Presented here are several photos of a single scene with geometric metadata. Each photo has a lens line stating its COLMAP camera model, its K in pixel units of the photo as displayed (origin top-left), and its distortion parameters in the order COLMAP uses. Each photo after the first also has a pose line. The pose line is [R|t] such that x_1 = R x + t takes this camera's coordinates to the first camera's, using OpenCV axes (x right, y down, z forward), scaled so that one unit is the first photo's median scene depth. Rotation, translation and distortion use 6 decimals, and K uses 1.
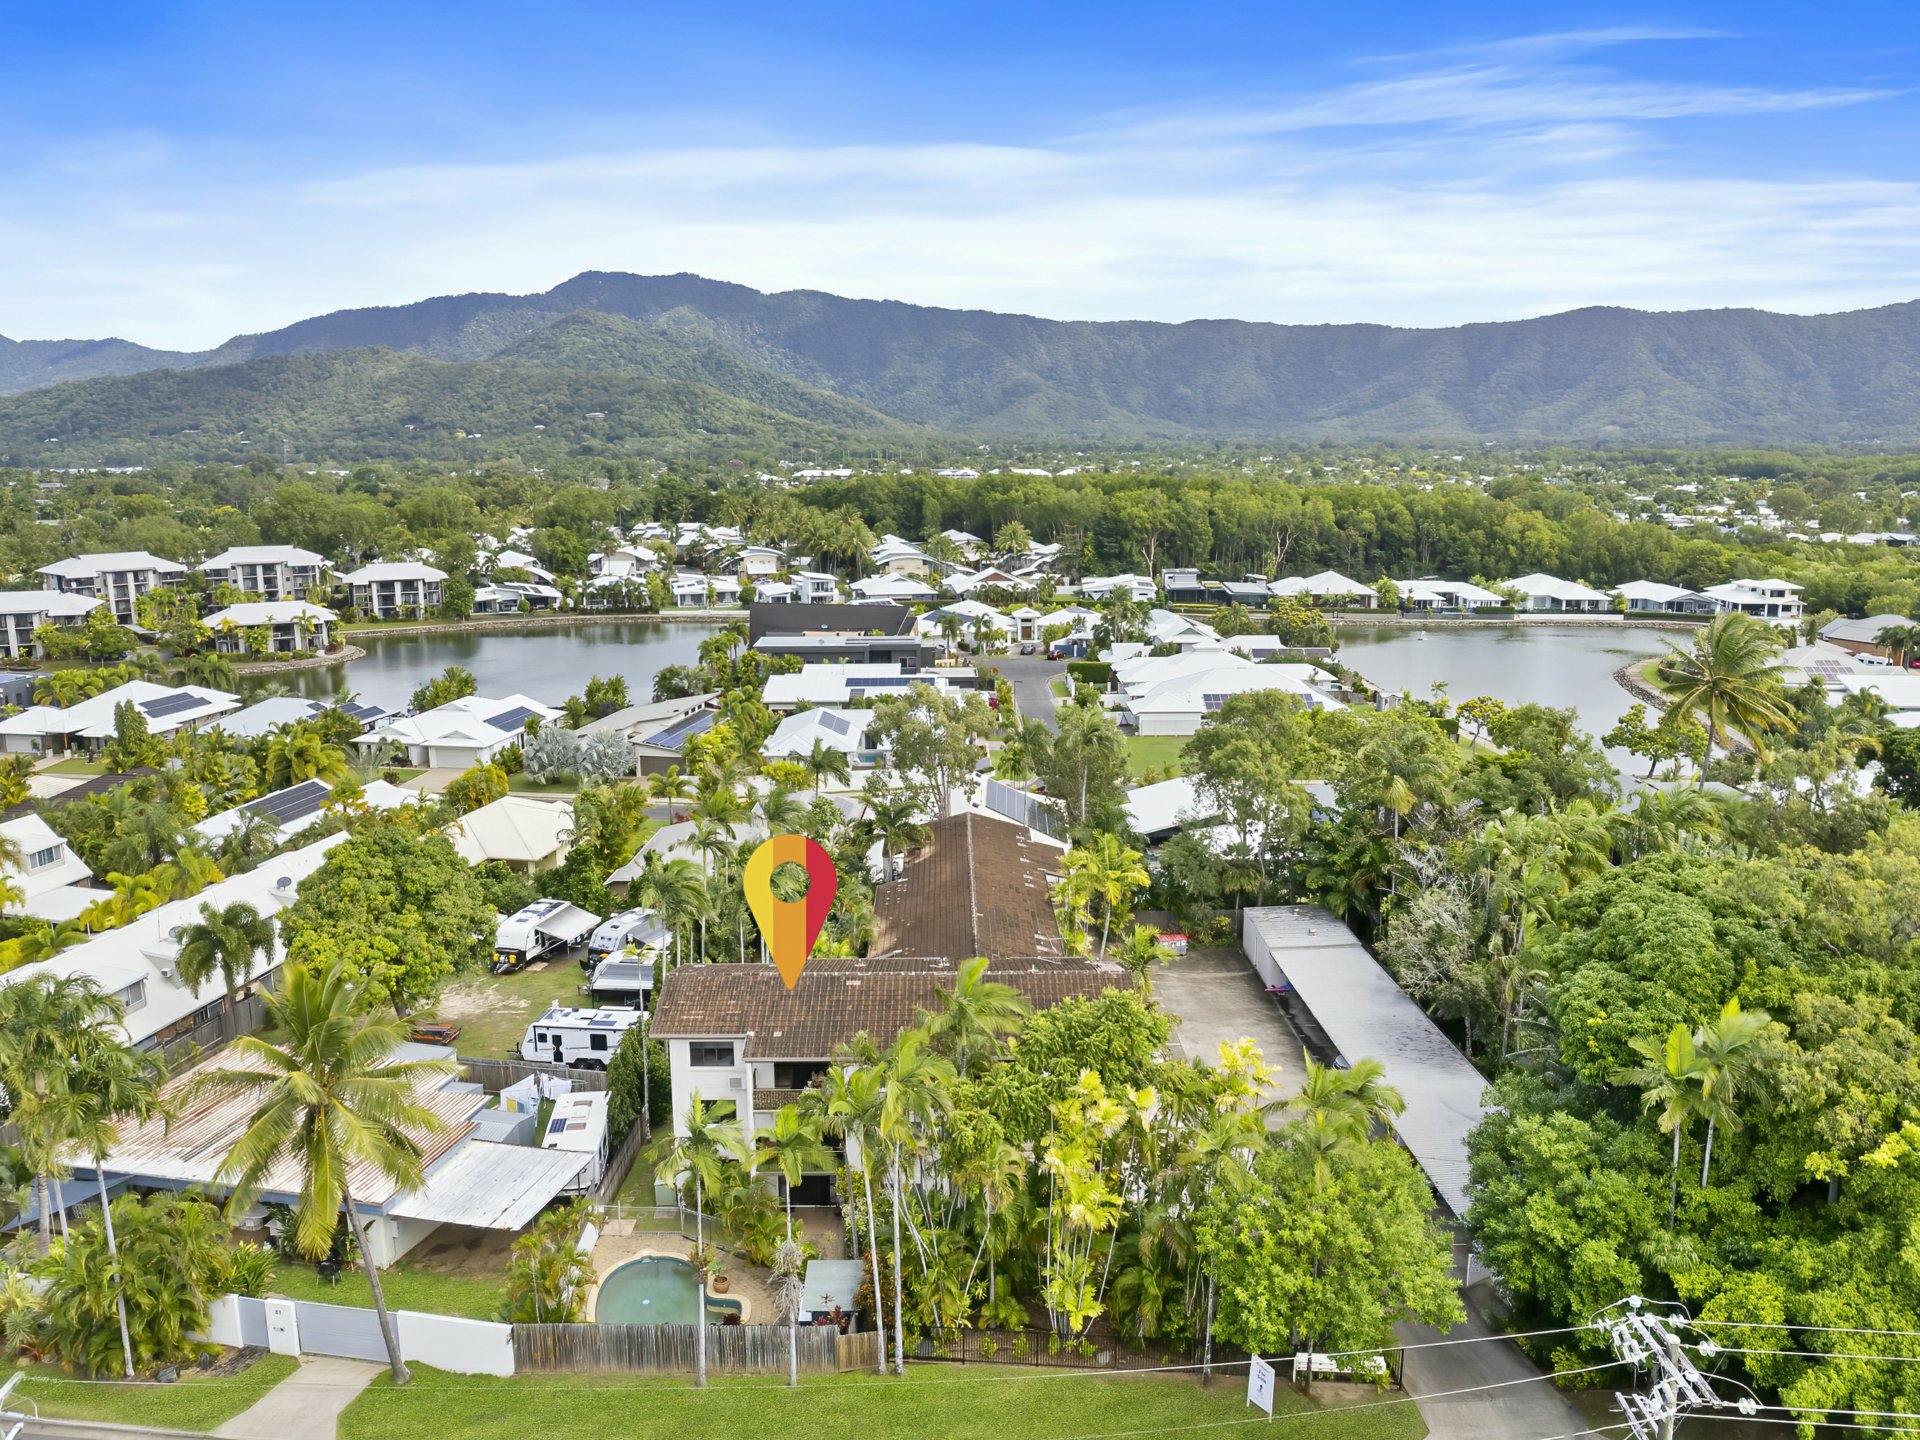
lens RADIAL K [[1409.7, 0, 960.0], [0, 1409.7, 720.0], [0, 0, 1]] dist [-0.050624, -0.000918]
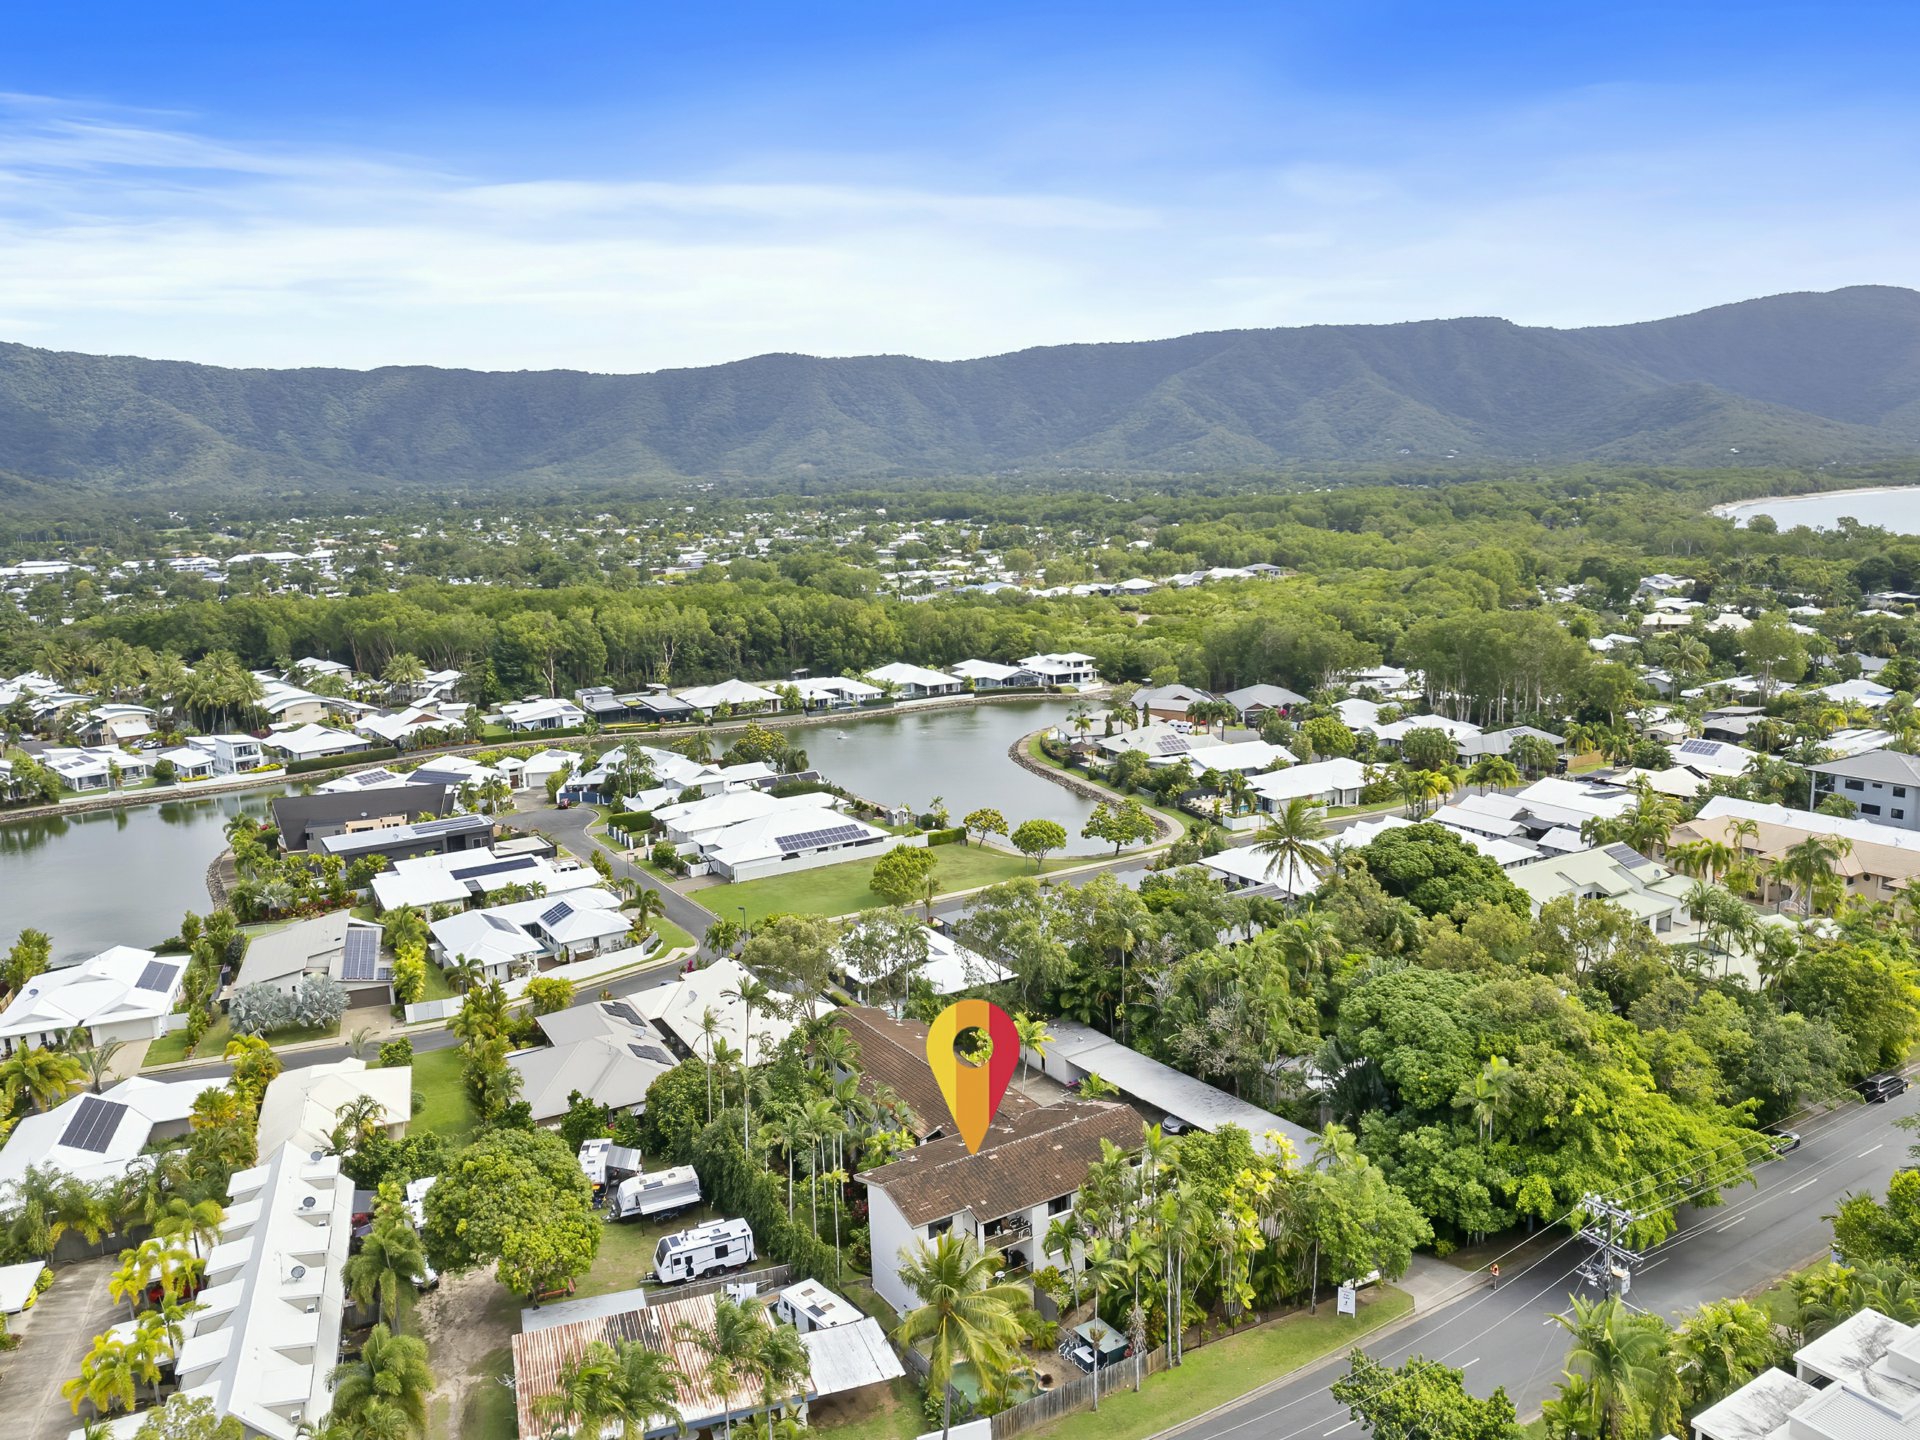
lens RADIAL K [[1409.7, 0, 960.0], [0, 1409.7, 720.0], [0, 0, 1]] dist [-0.050624, -0.000918]
pose [[0.855900, -0.114955, 0.504204, -0.164165], [0.129802, 0.991523, 0.005718, -0.060312], [-0.500587, 0.060553, 0.863566, -0.069718]]
